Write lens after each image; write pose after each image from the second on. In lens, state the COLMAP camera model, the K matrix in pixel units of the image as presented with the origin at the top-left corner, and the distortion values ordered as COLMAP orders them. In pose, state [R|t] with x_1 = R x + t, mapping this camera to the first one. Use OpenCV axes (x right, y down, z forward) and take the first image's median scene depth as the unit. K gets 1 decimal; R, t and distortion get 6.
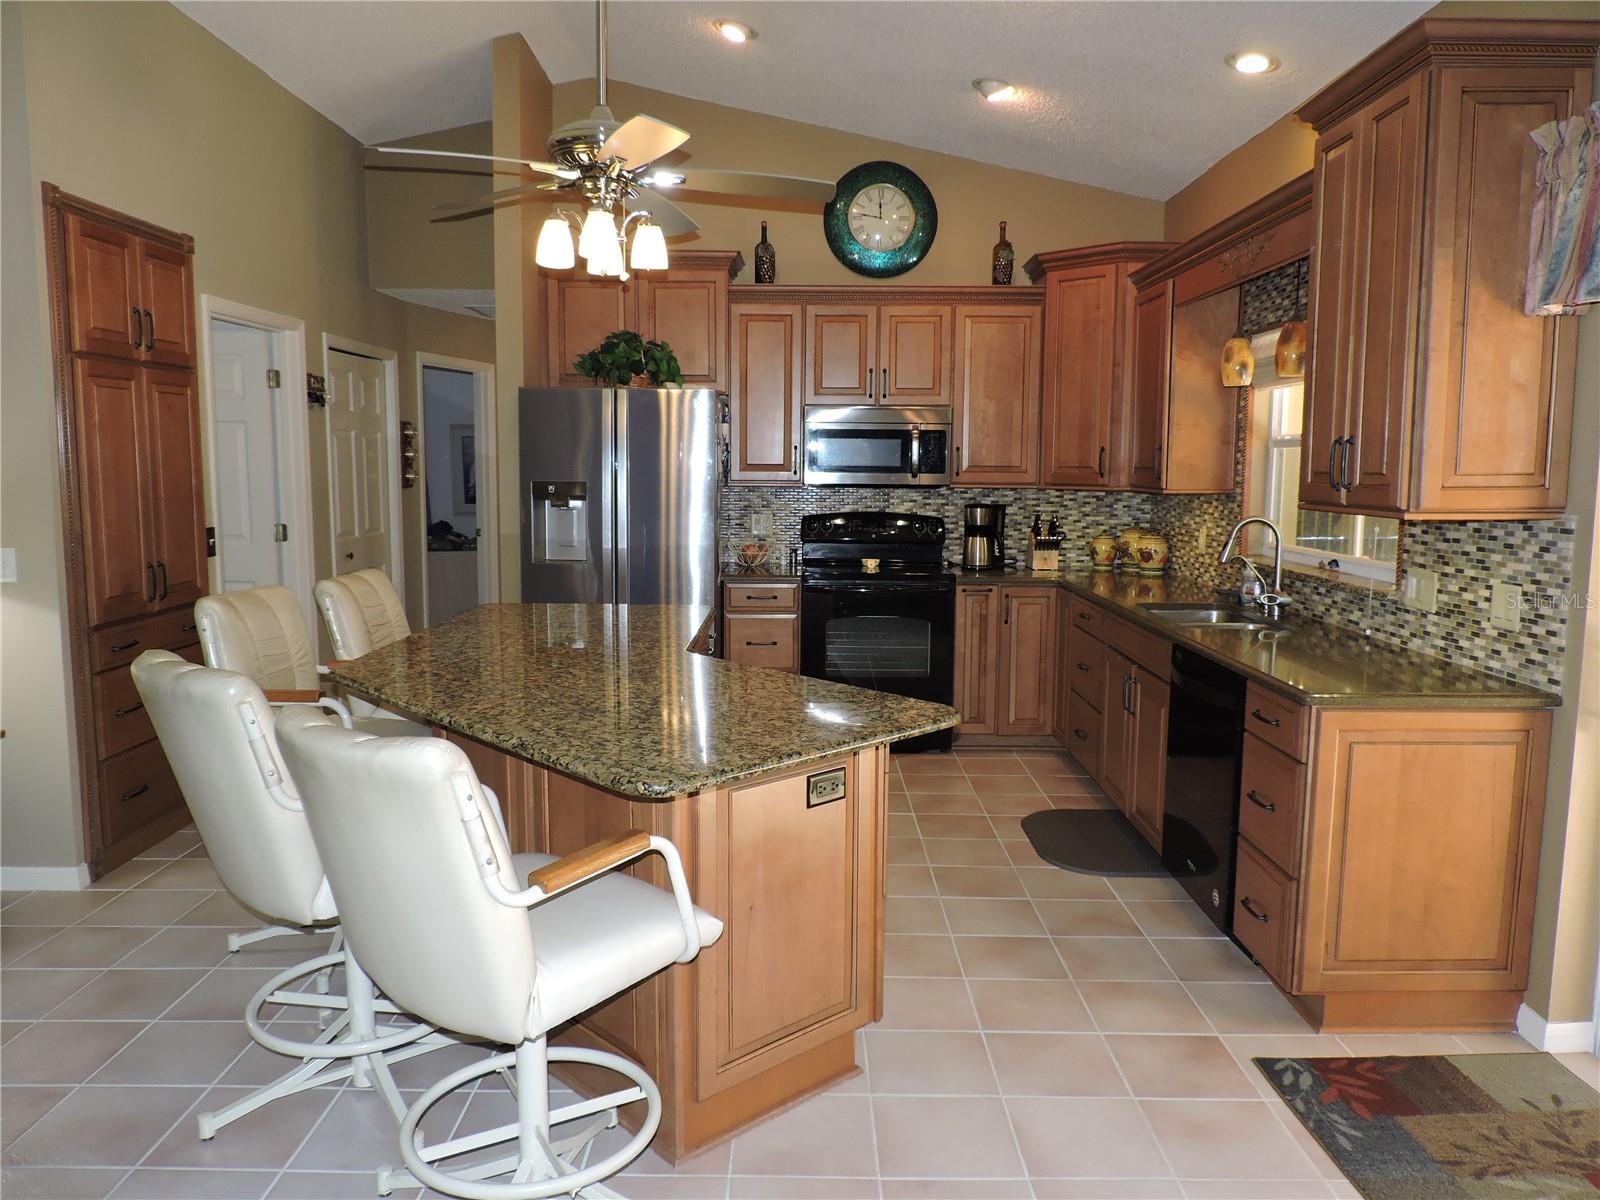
lens RADIAL K [[1136.0, 0, 808.0], [0, 1136.0, 595.7], [0, 0, 1]] dist [-0.020825, 0.003050]
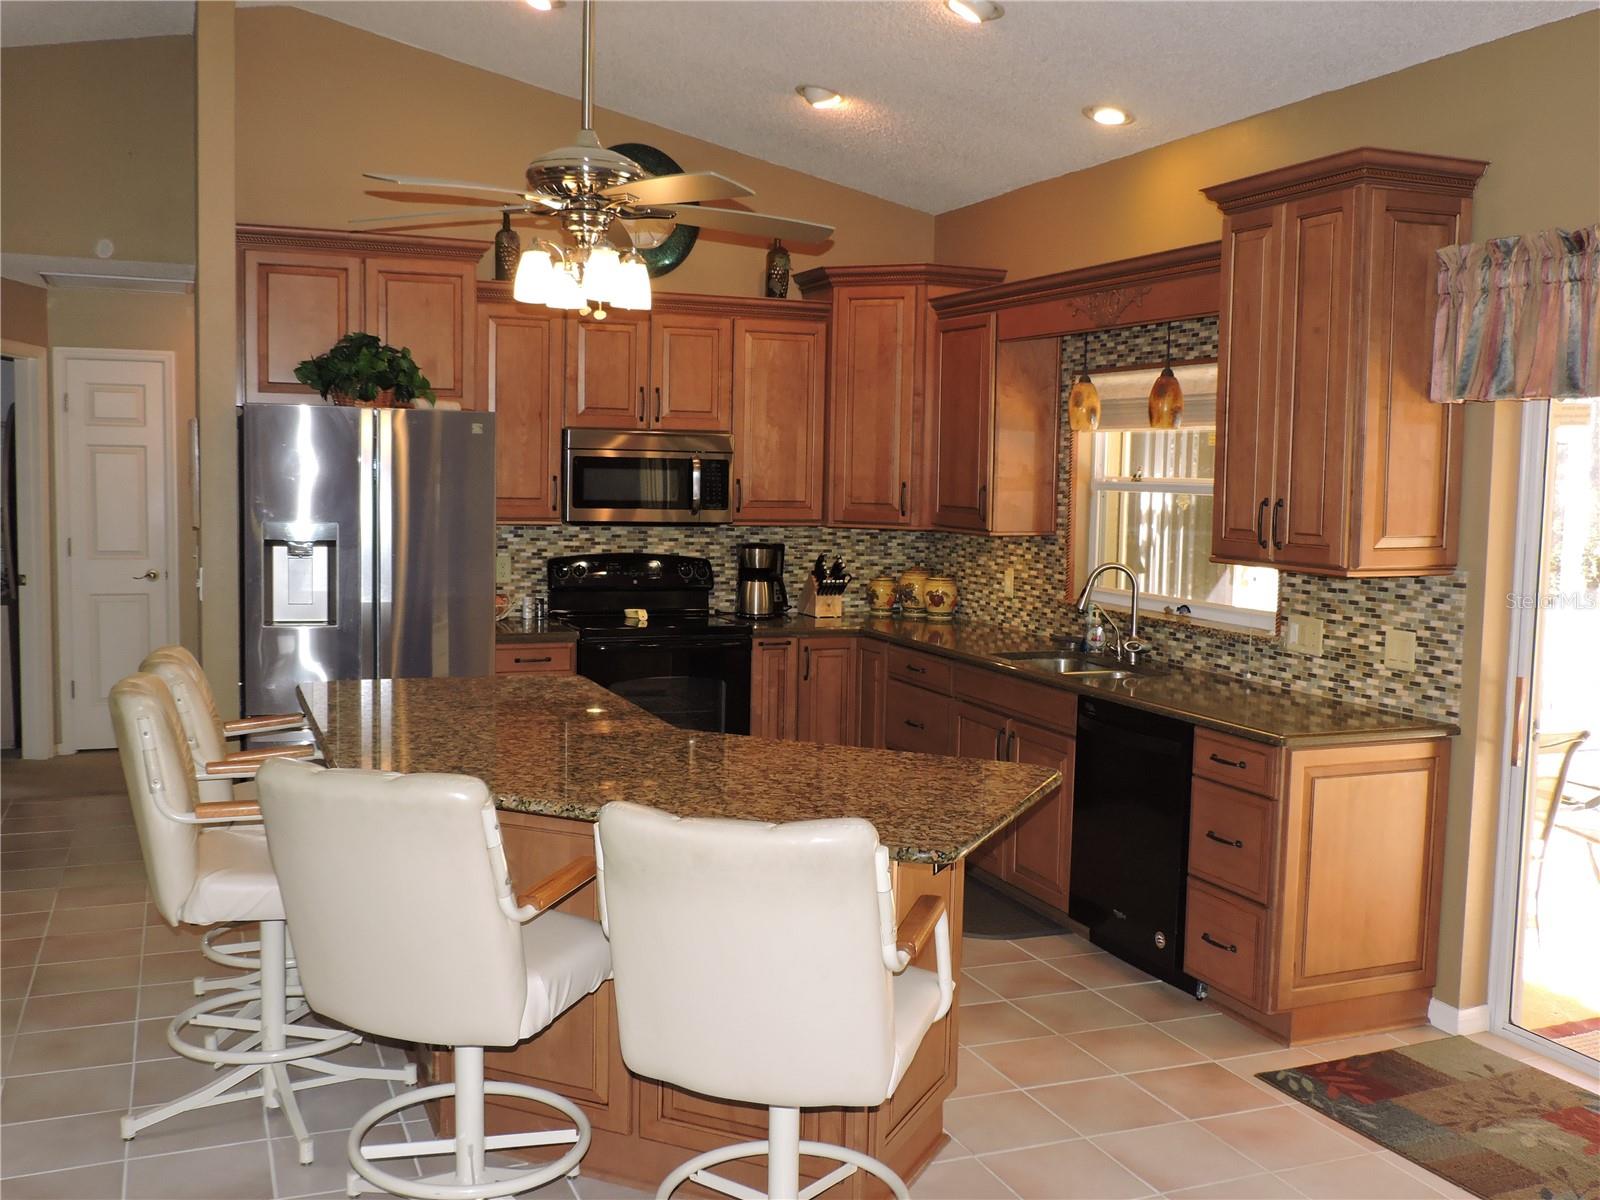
lens RADIAL K [[1512.1, 0, 797.7], [0, 1512.1, 595.5], [0, 0, 1]] dist [-0.025694, 0.000000]
pose [[0.927351, -0.021025, 0.373602, -0.465214], [0.030629, 0.999335, -0.019789, -0.030973], [-0.372937, 0.029794, 0.927378, -0.164825]]
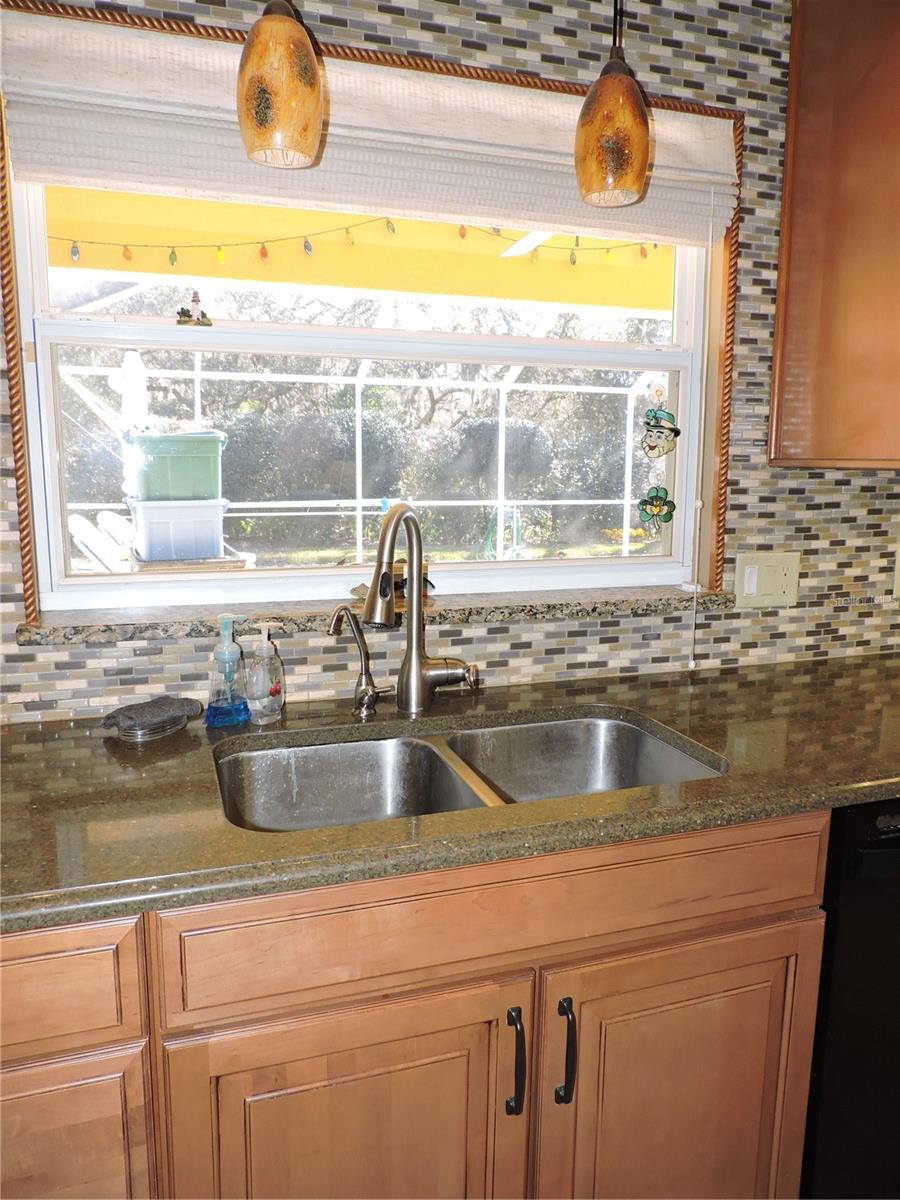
lens RADIAL K [[852.0, 0, 448.6], [0, 852.0, 596.4], [0, 0, 1]] dist [-0.020825, 0.003050]
pose [[-0.319270, -0.163507, 0.933452, 0.107059], [0.101538, 0.973431, 0.205239, -0.132174], [-0.942209, 0.160307, -0.294185, 1.413305]]
